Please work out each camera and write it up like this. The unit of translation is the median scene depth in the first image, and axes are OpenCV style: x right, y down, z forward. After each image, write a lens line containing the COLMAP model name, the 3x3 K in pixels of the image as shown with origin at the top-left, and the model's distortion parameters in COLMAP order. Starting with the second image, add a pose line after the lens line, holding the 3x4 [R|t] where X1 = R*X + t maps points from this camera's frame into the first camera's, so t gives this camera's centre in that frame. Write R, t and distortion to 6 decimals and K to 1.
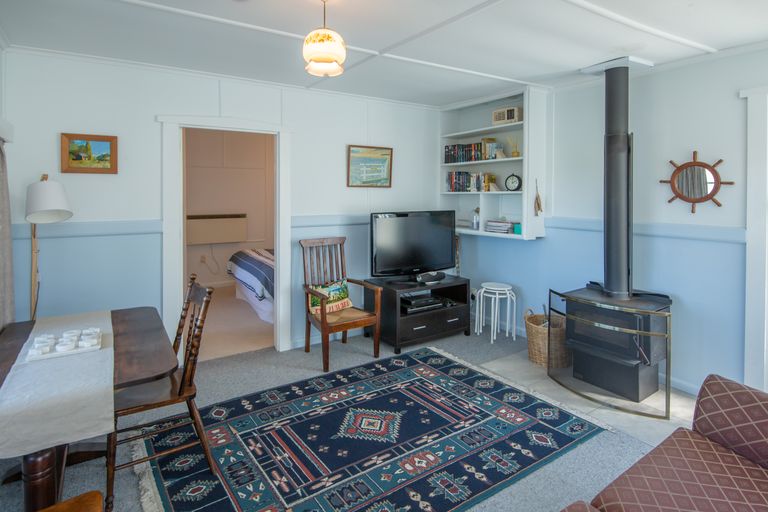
lens RADIAL K [[416.9, 0, 346.8], [0, 416.9, 185.7], [0, 0, 1]] dist [-0.000149, -0.000960]
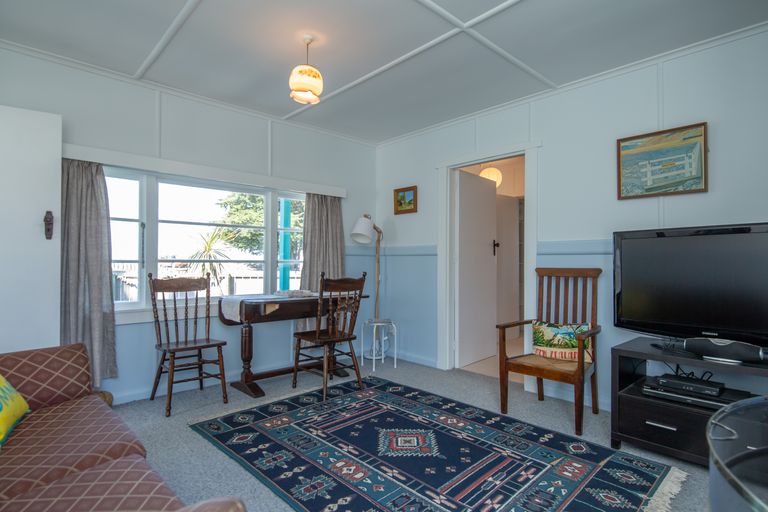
lens RADIAL K [[391.7, 0, 384.0], [0, 391.7, 256.0], [0, 0, 1]] dist [-0.000270, -0.000526]
pose [[0.224621, -0.008675, -0.974408, 0.714129], [0.003991, 0.999960, -0.007982, 0.130307], [0.974438, -0.002096, 0.224647, 0.596989]]
